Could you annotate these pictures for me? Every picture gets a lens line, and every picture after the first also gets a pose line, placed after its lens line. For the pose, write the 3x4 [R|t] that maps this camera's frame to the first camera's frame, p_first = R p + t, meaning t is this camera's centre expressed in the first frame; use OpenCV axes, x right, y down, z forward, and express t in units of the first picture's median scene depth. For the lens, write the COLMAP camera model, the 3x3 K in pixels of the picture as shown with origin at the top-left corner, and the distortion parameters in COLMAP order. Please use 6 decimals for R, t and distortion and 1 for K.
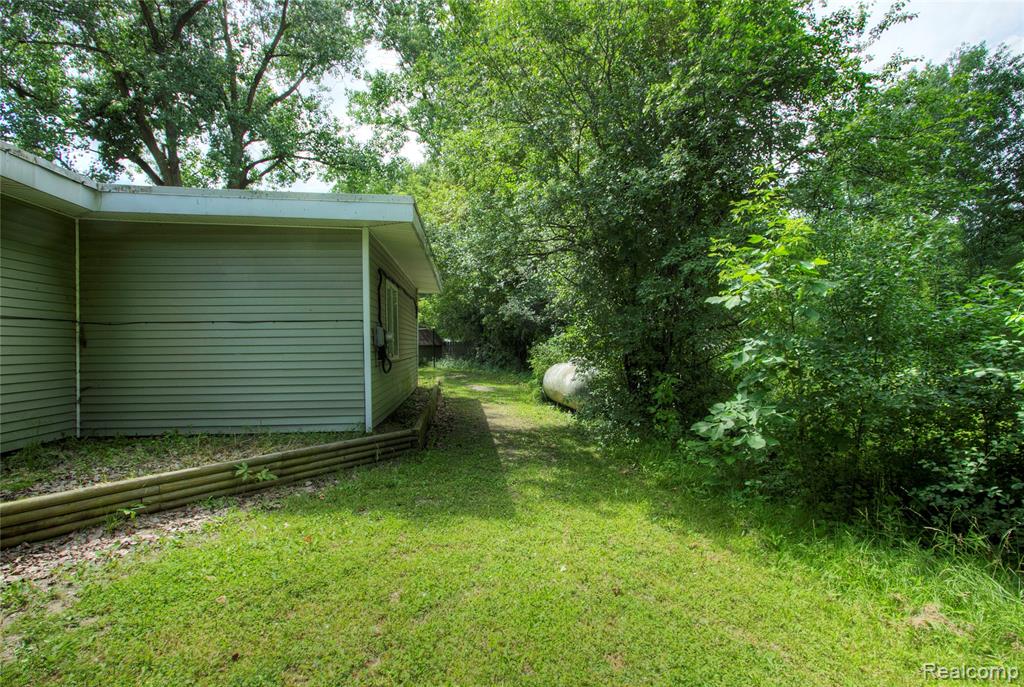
lens RADIAL K [[474.6, 0, 512.0], [0, 474.6, 343.5], [0, 0, 1]] dist [-0.000192, -0.000020]
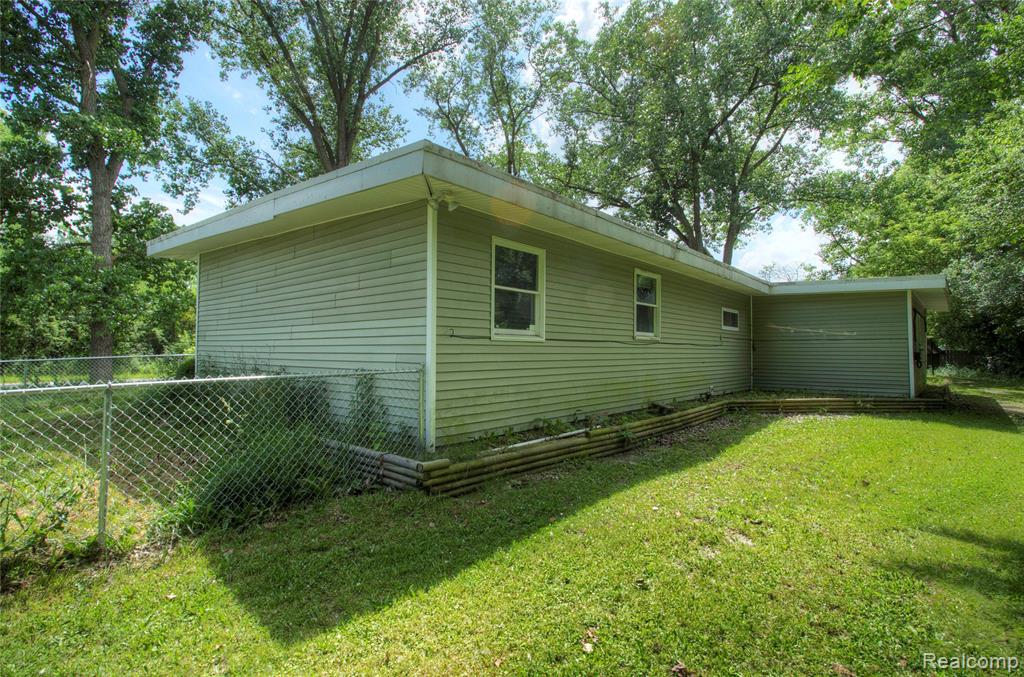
lens RADIAL K [[504.2, 0, 512.0], [0, 504.2, 329.9], [0, 0, 1]] dist [0.018228, 0.000119]
pose [[0.682999, -0.017165, -0.730217, 0.045845], [-0.011892, 0.999330, -0.034614, 0.002520], [0.730322, 0.032325, 0.682338, -0.736836]]
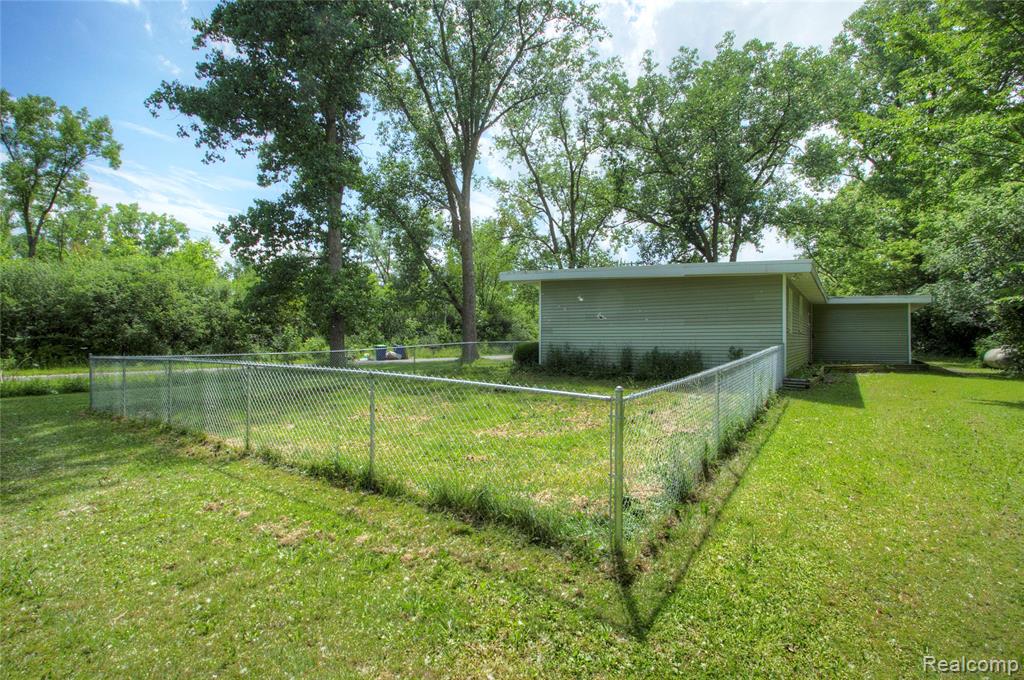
lens RADIAL K [[518.0, 0, 500.8], [0, 518.0, 340.8], [0, 0, 1]] dist [0.000044, 0.000012]
pose [[0.768599, 0.009357, -0.639663, -0.089667], [-0.007615, 0.999956, 0.005478, 0.011440], [0.639686, 0.000661, 0.768636, -1.733402]]
